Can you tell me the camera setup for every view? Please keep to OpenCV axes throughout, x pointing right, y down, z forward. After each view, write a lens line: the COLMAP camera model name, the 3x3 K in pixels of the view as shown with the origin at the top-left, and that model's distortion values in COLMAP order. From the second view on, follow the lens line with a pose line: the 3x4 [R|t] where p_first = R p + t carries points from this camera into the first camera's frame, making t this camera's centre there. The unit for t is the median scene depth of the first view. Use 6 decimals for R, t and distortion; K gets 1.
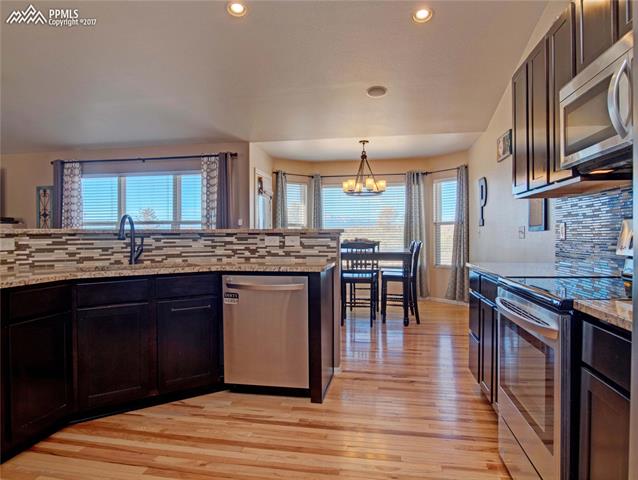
lens RADIAL K [[448.2, 0, 319.0], [0, 448.2, 240.0], [0, 0, 1]] dist [-0.004950, -0.003008]
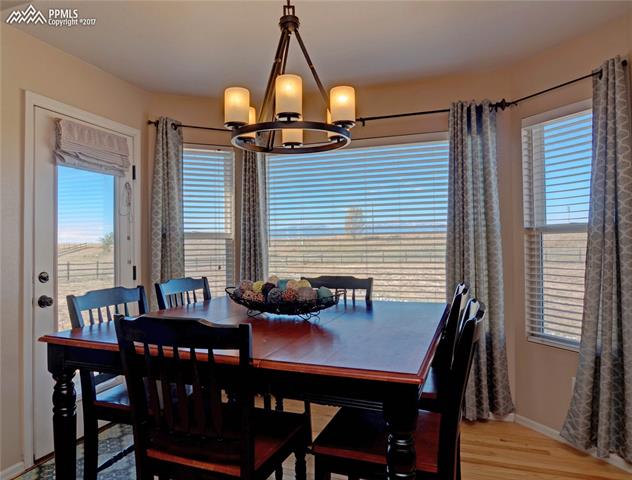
lens RADIAL K [[445.2, 0, 316.0], [0, 445.2, 240.0], [0, 0, 1]] dist [0.022950, 0.001468]
pose [[0.982562, -0.006559, -0.185822, 0.155008], [0.002914, 0.999798, -0.019882, -0.021125], [0.185915, 0.018994, 0.982382, 0.600714]]
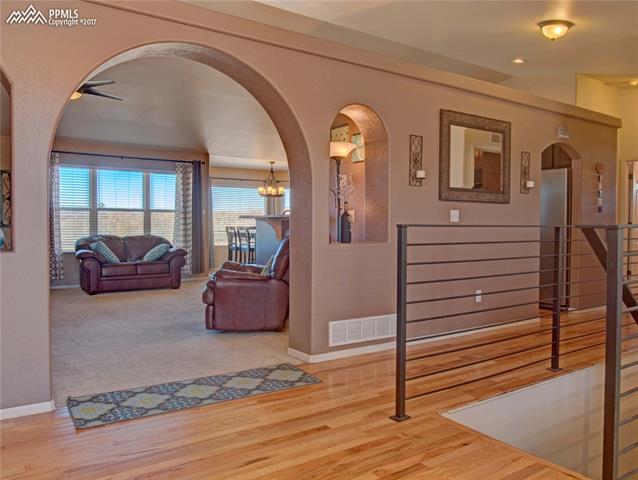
lens RADIAL K [[523.0, 0, 319.0], [0, 523.0, 240.0], [0, 0, 1]] dist [0.003398, 0.002373]
pose [[0.707012, -0.008139, 0.707155, -0.888517], [0.002662, 0.999957, 0.008847, 0.026468], [-0.707197, -0.004372, 0.707003, -0.313341]]
